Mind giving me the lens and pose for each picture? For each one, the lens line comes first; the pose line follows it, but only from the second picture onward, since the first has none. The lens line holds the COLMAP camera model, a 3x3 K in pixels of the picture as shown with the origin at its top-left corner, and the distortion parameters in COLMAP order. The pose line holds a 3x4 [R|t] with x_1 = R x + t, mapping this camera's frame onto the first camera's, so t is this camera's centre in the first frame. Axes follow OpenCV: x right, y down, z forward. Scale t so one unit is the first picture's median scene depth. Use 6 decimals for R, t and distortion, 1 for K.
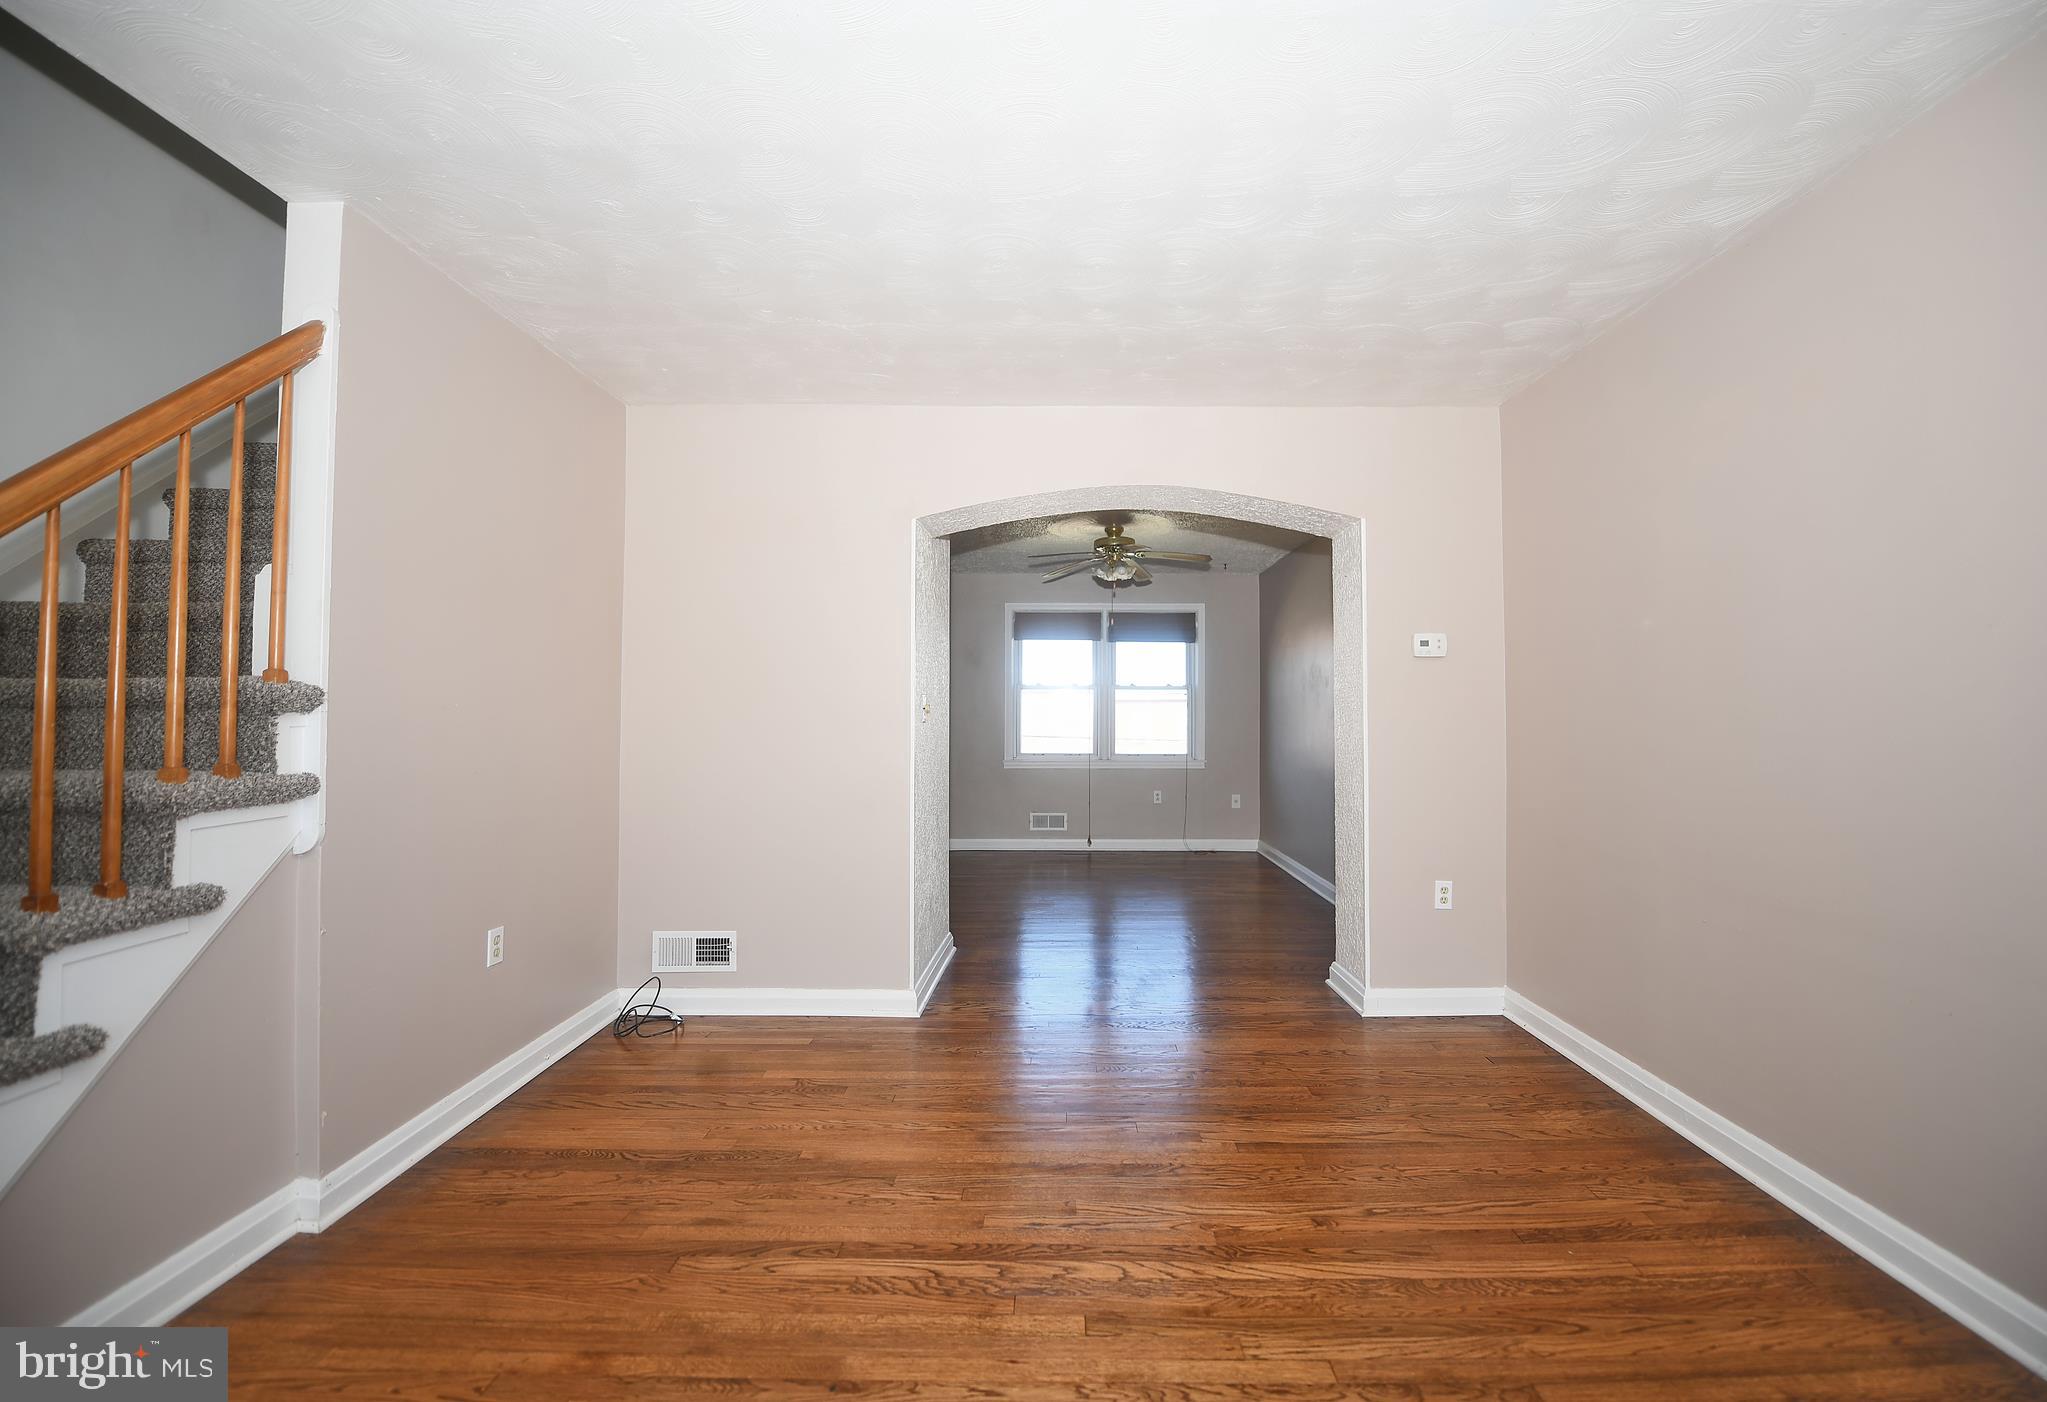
lens RADIAL K [[826.8, 0, 1039.9], [0, 826.8, 687.8], [0, 0, 1]] dist [-0.016624, -0.001595]
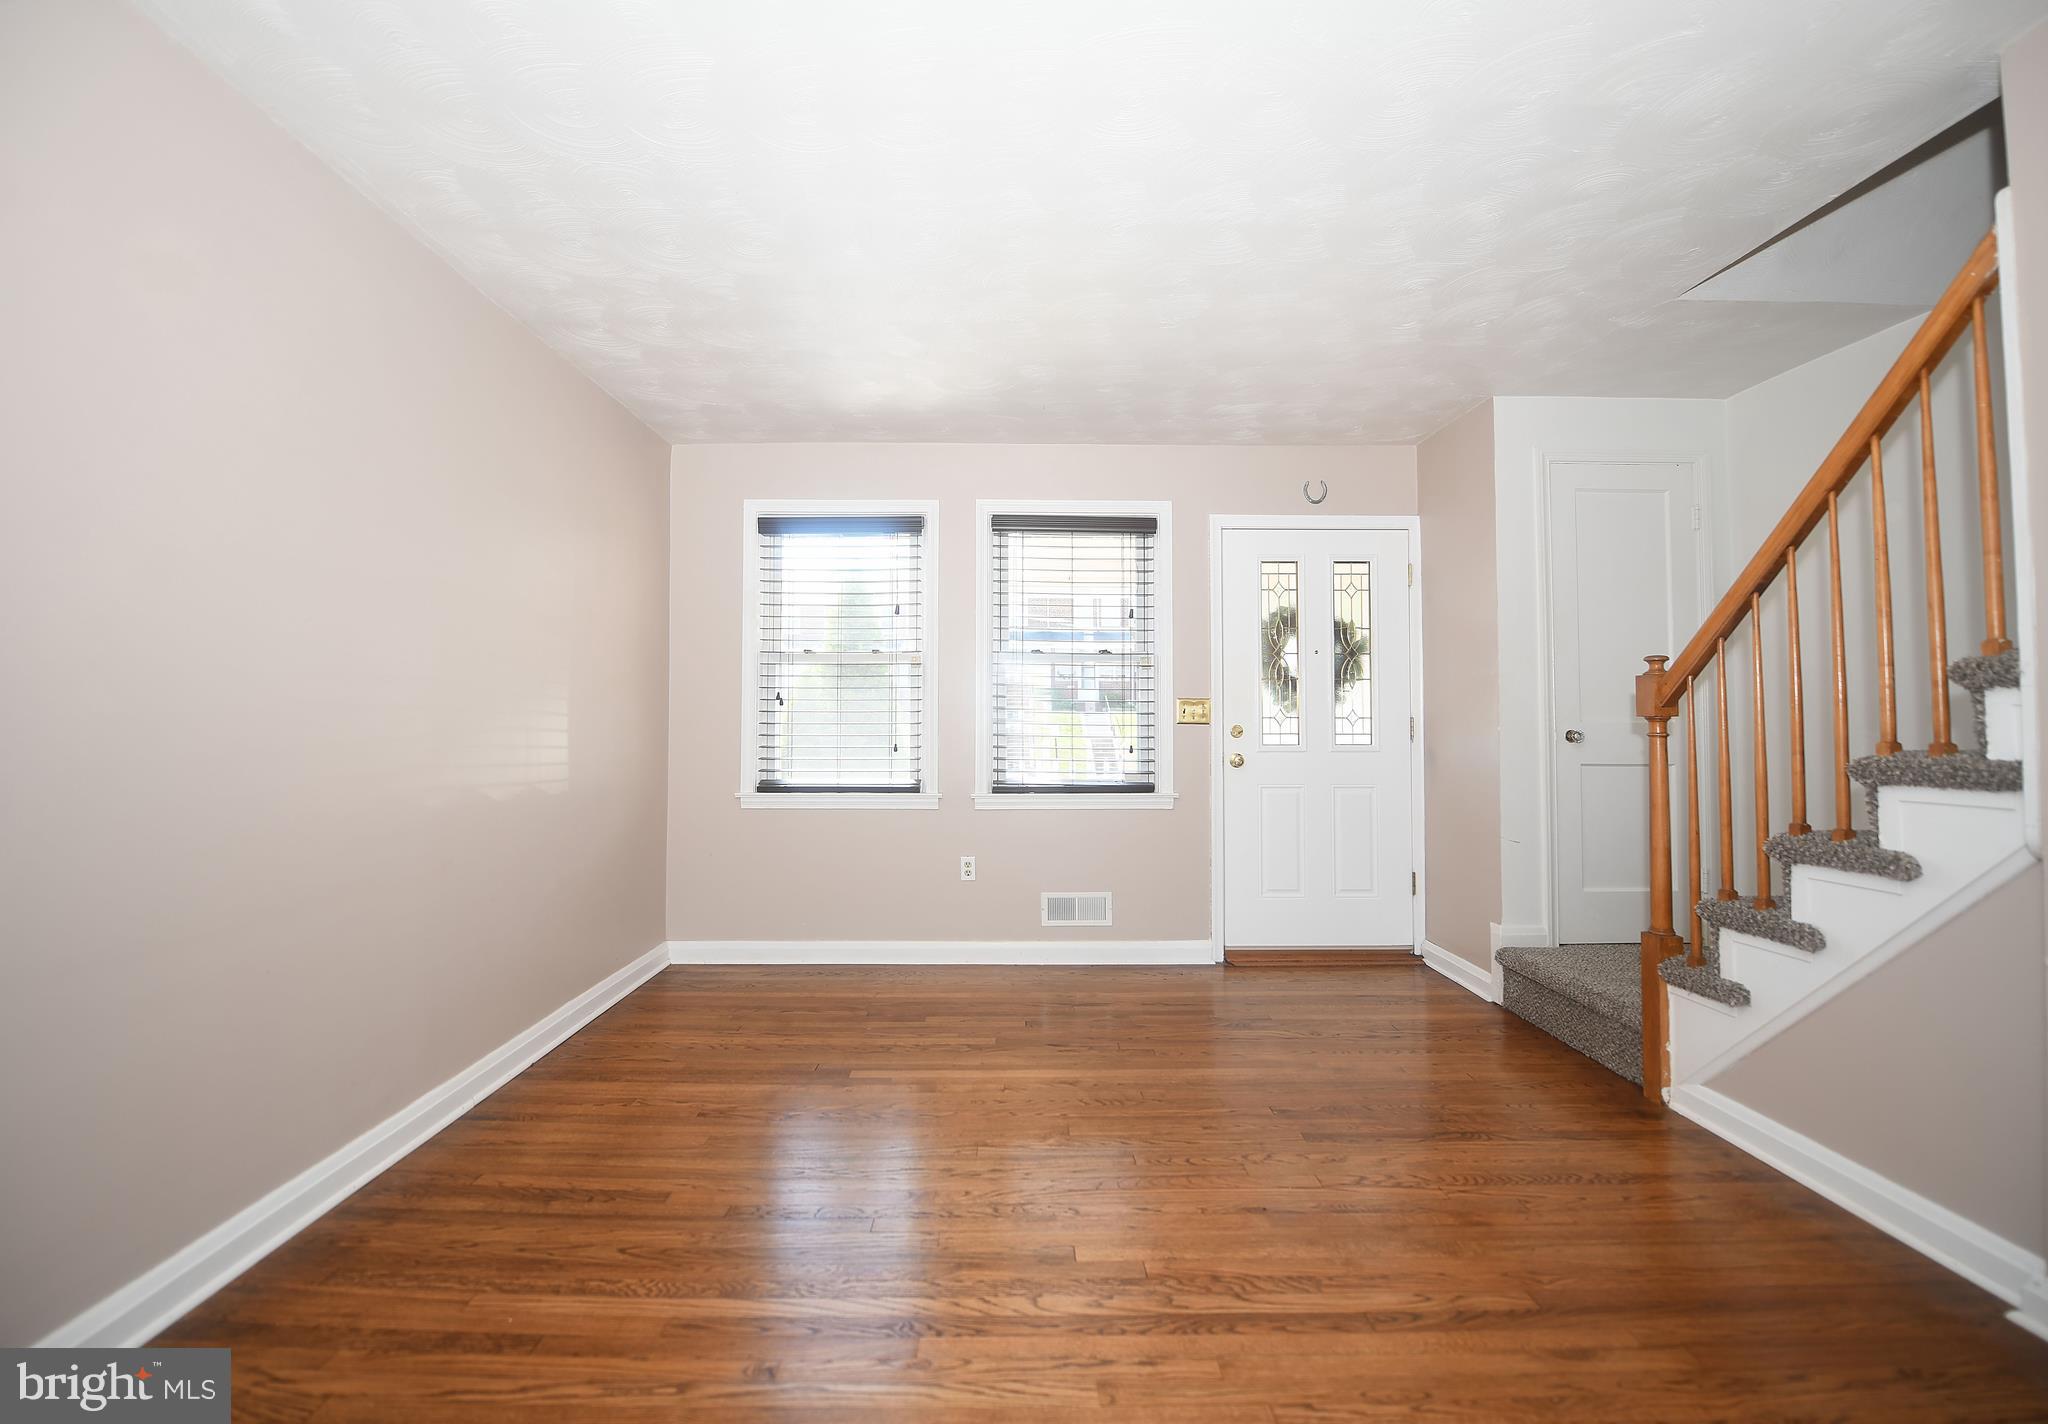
lens RADIAL K [[865.3, 0, 1021.2], [0, 865.3, 701.8], [0, 0, 1]] dist [-0.019197, -0.000439]
pose [[-0.999381, -0.000759, -0.035173, 0.136268], [0.001107, 0.998593, -0.053011, 0.086523], [0.035163, -0.053017, -0.997974, 1.765332]]
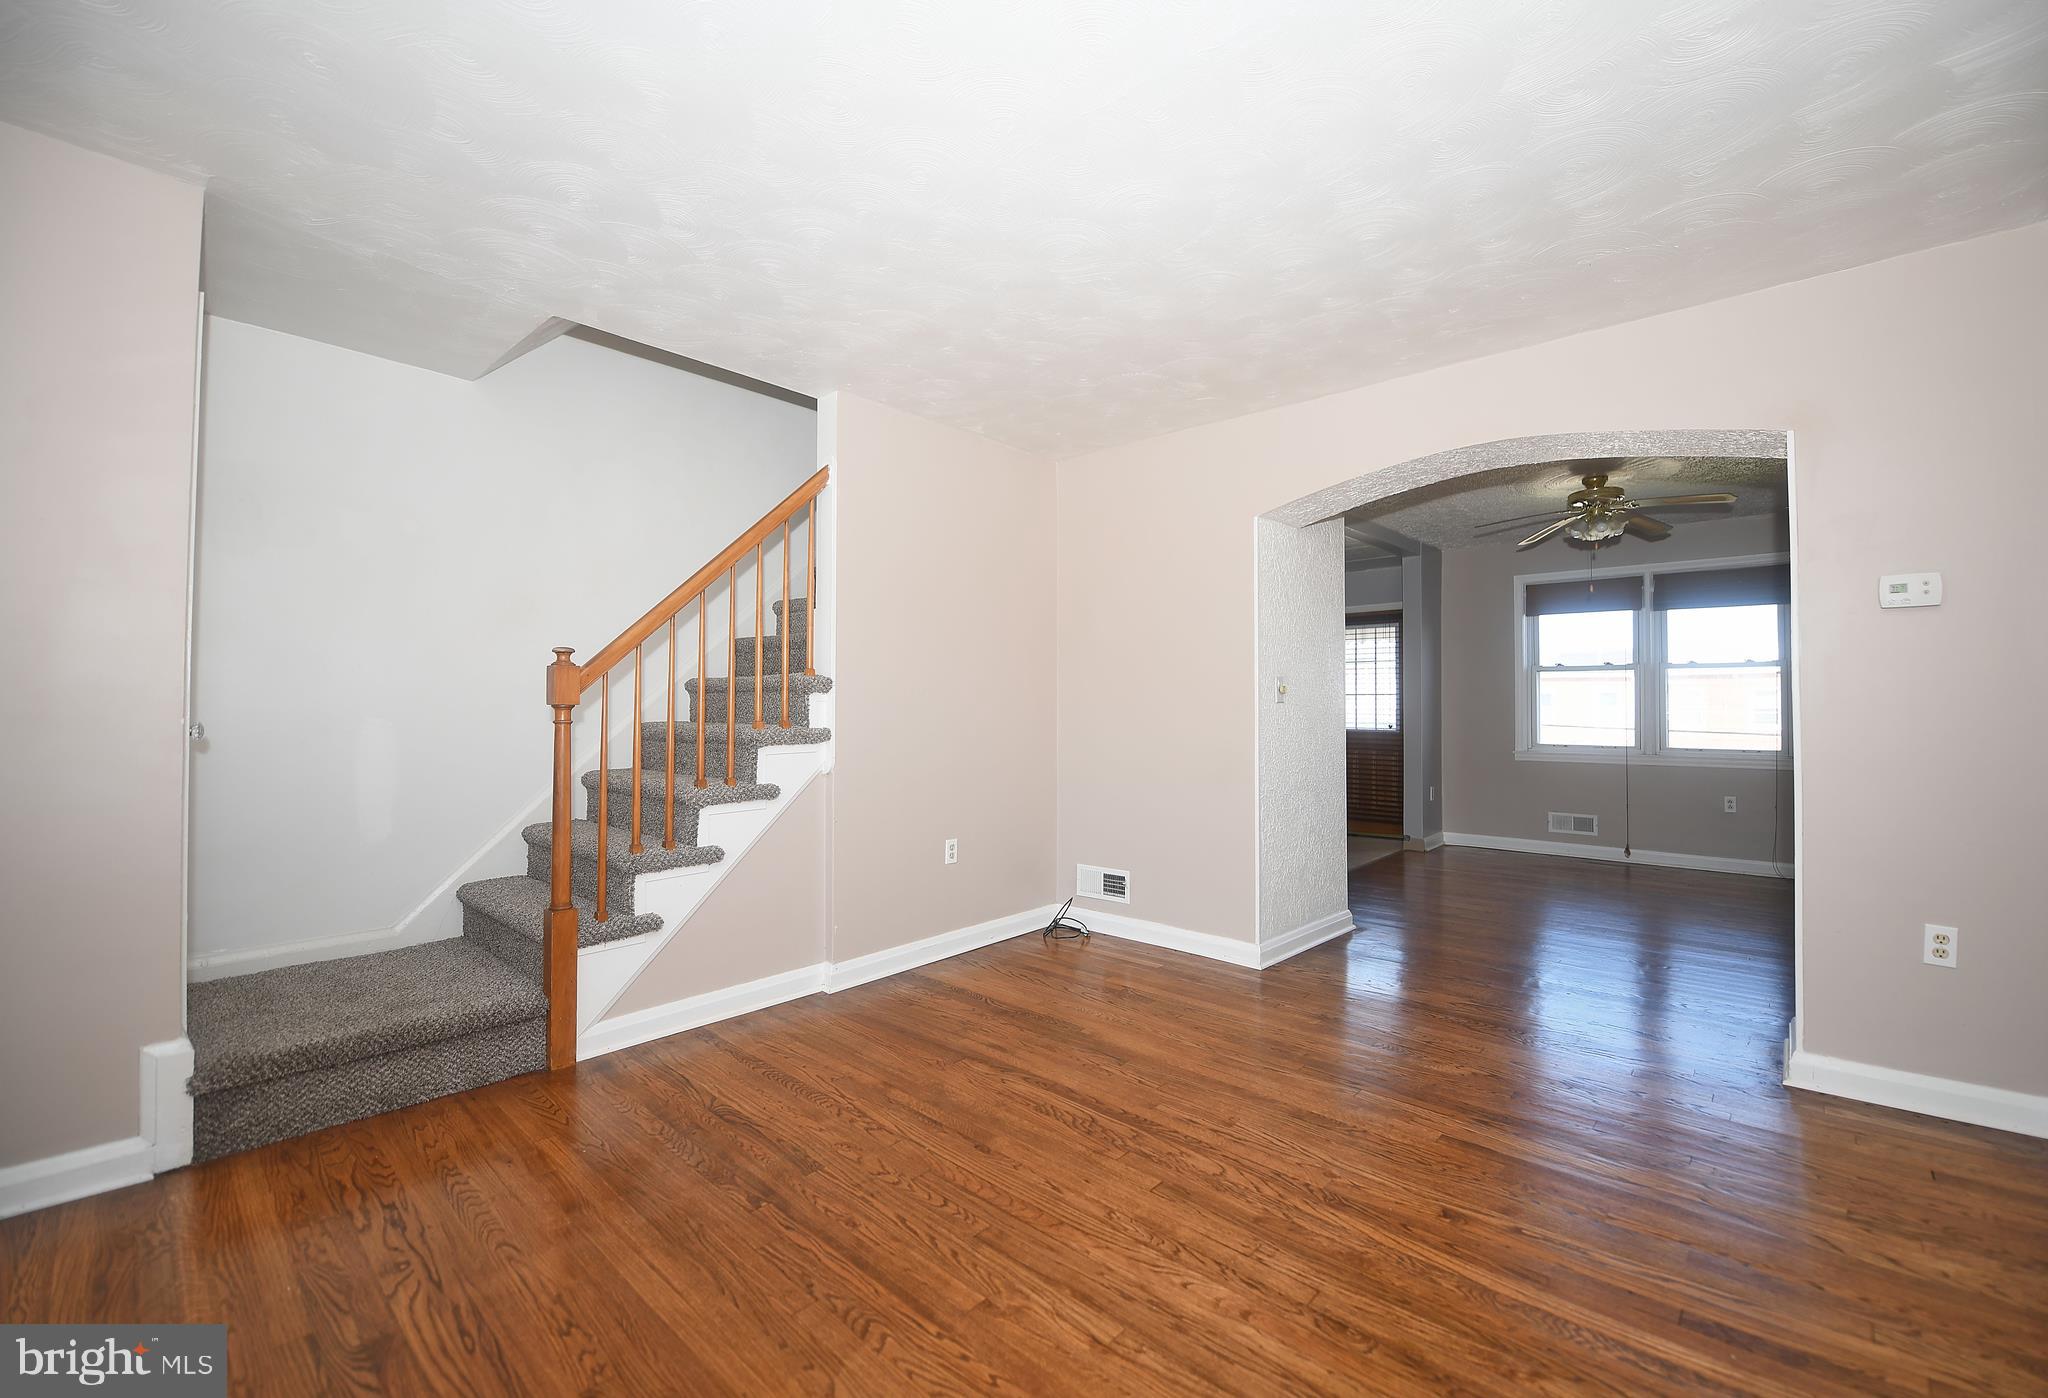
lens RADIAL K [[827.2, 0, 1058.3], [0, 827.2, 689.3], [0, 0, 1]] dist [-0.016624, -0.001595]
pose [[0.758517, -0.013085, -0.651522, 0.610426], [0.020563, 0.999781, 0.003861, 0.025687], [0.651329, -0.016326, 0.758620, -0.009708]]
